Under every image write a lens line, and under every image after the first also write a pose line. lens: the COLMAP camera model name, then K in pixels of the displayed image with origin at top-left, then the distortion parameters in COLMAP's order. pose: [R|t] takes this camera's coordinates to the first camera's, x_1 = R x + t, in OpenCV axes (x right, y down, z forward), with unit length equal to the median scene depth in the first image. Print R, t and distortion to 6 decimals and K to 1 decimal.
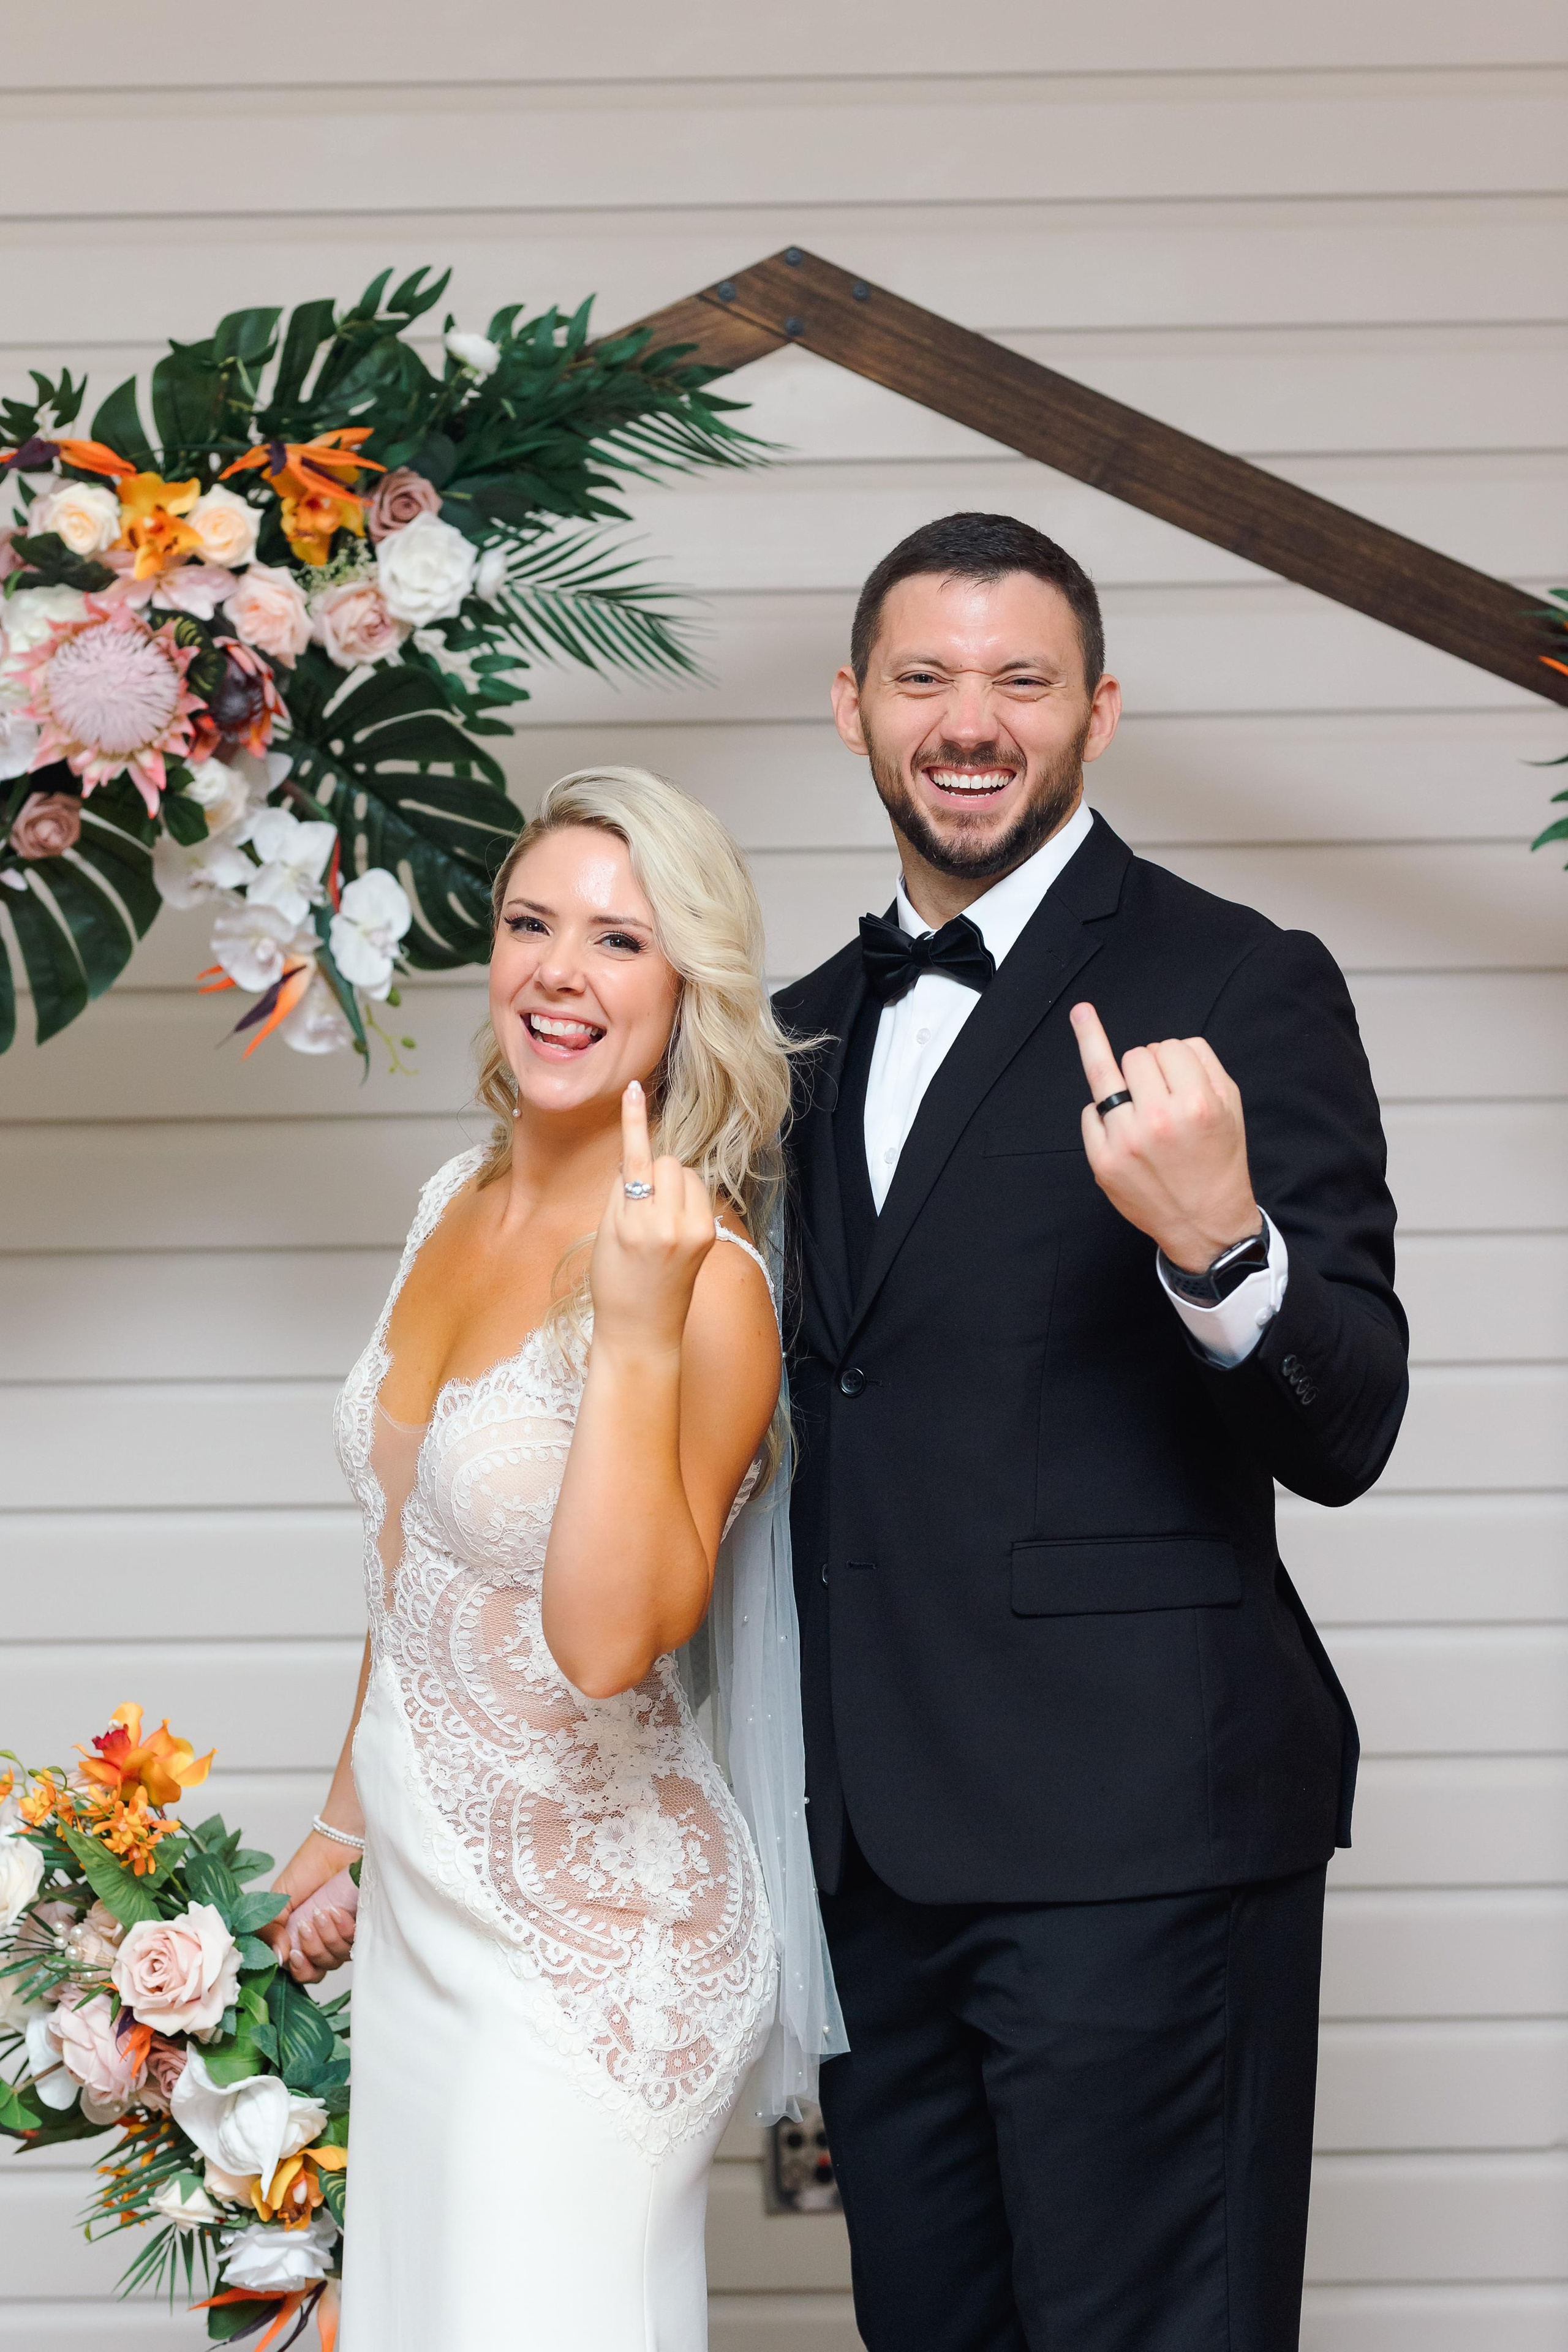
lens RADIAL K [[5455.4, 0, 784.0], [0, 5455.4, 1176.0], [0, 0, 1]] dist [-0.017216, 0.270799]
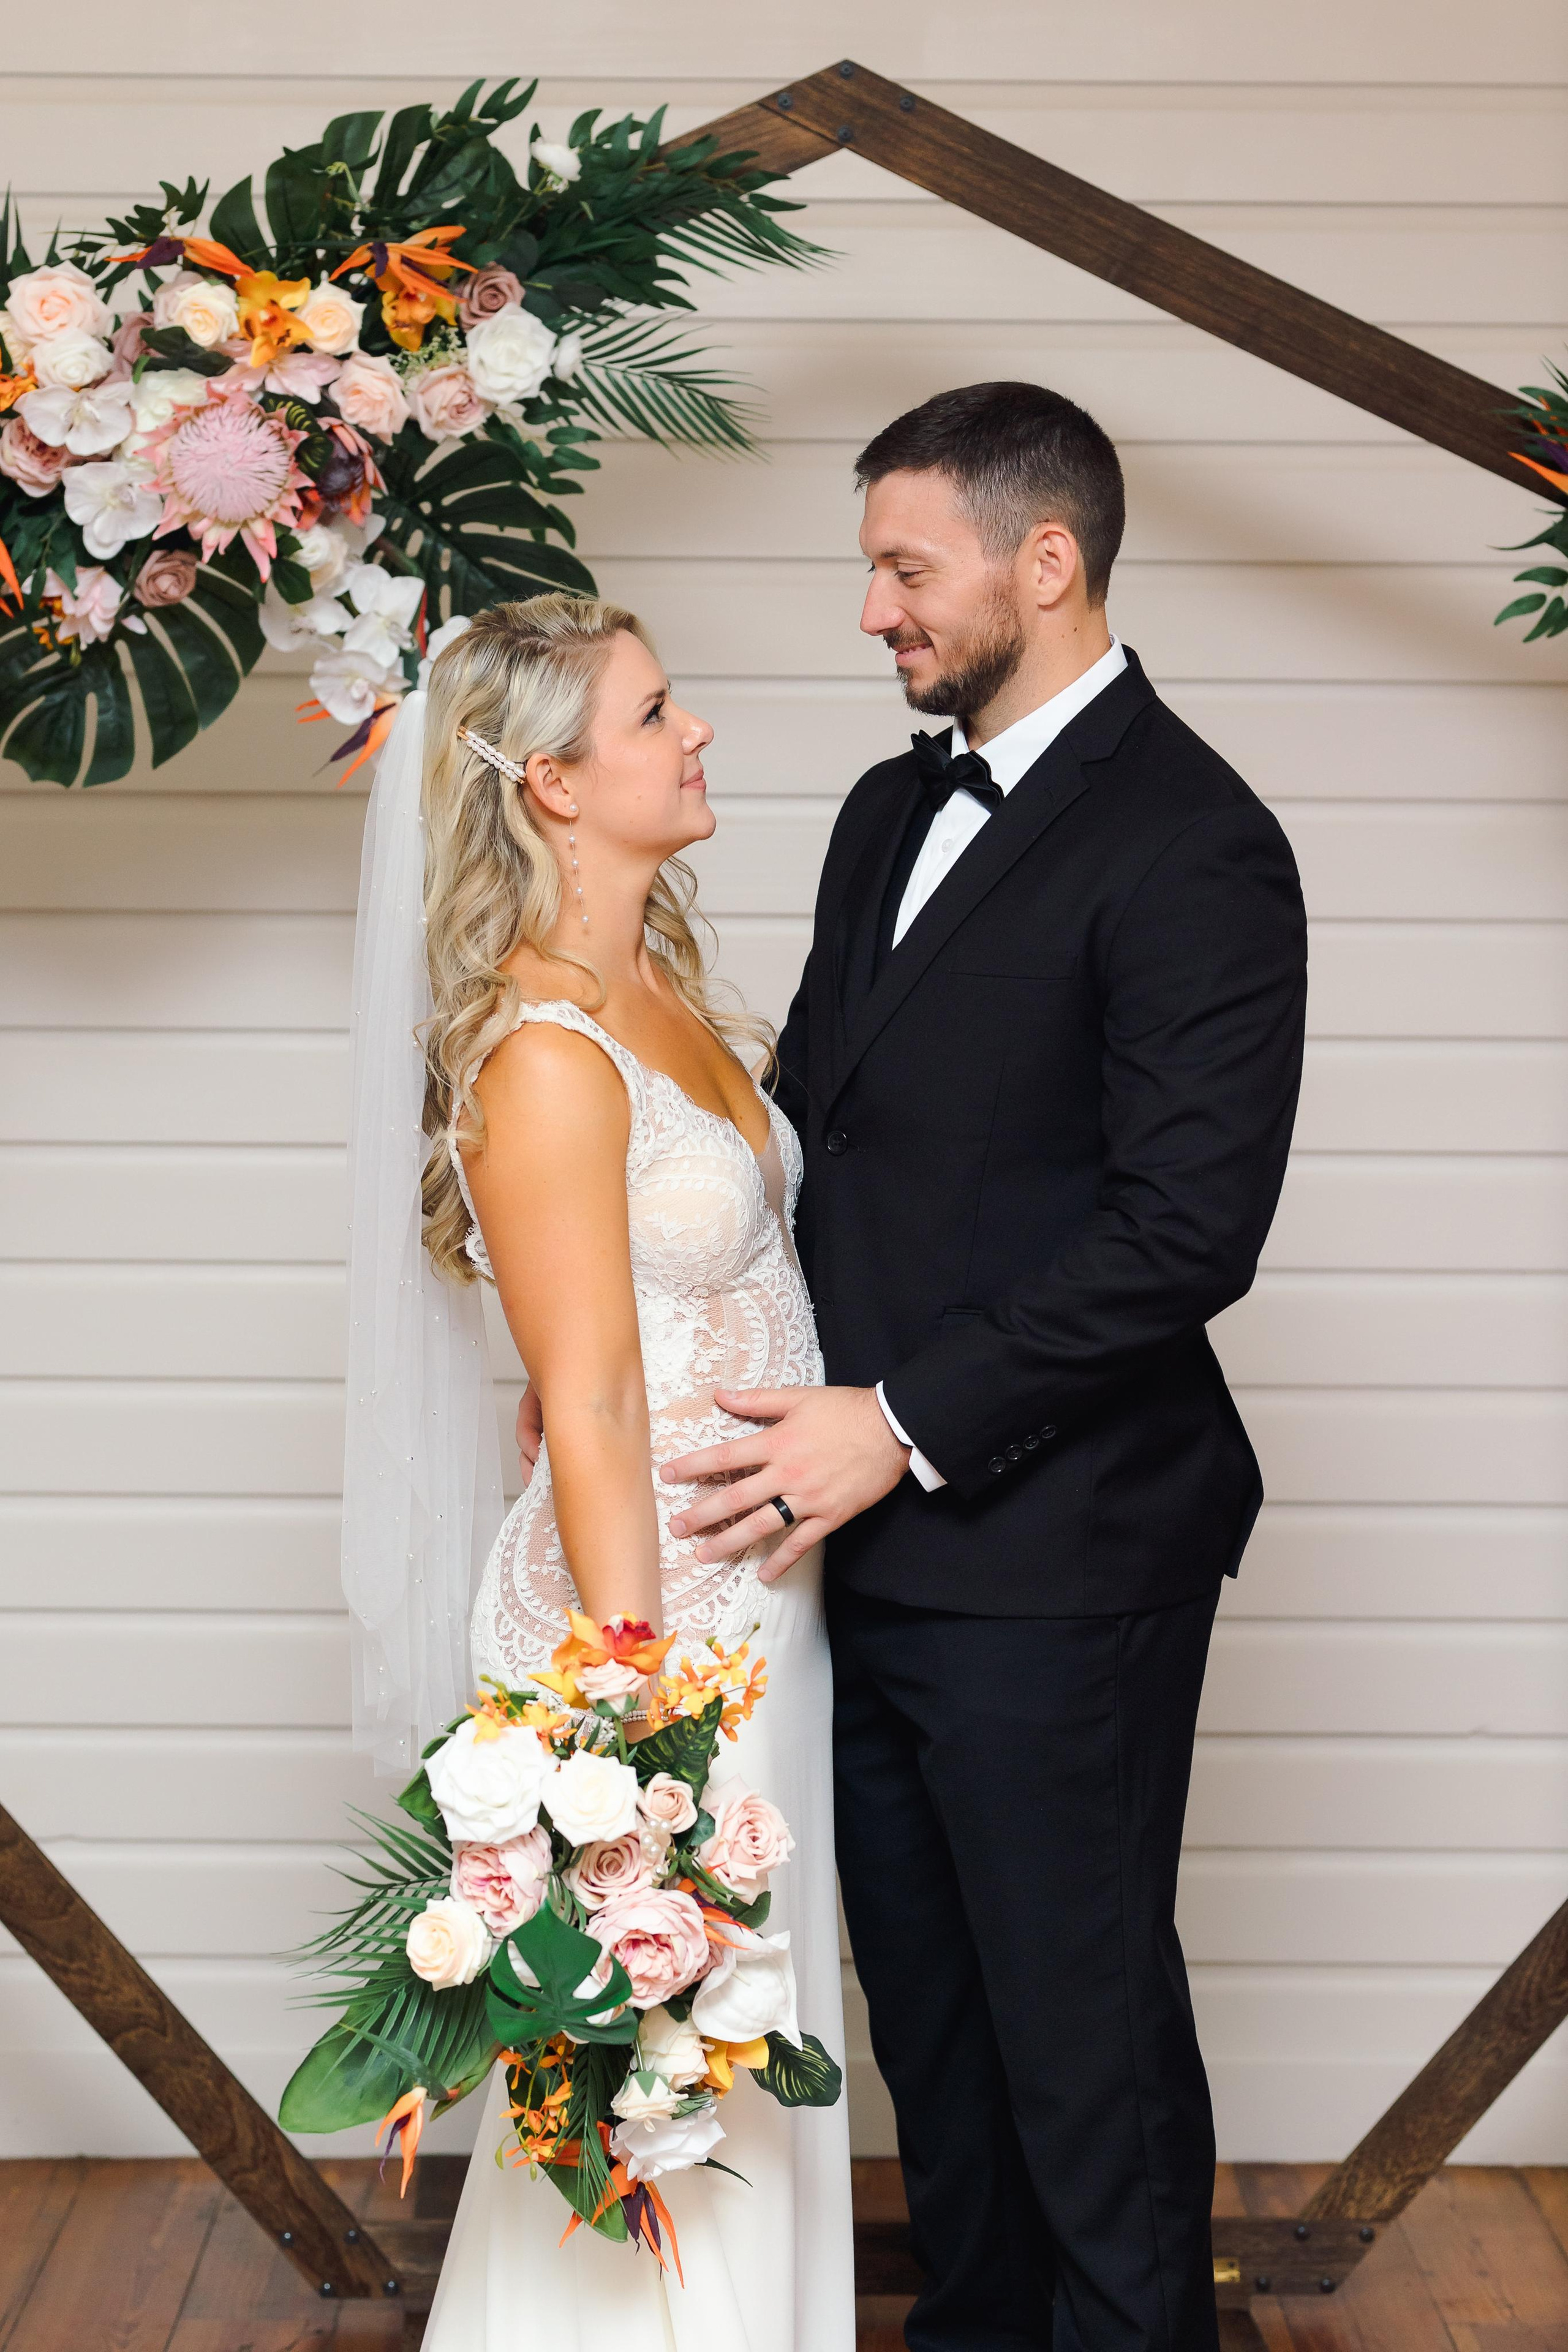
lens RADIAL K [[5455.4, 0, 784.0], [0, 5455.4, 1176.0], [0, 0, 1]] dist [-0.017216, 0.270799]
pose [[0.999755, 0.020953, 0.007135, -0.014187], [-0.021621, 0.993467, 0.112050, -0.070284], [-0.004740, -0.112177, 0.993677, -0.122241]]
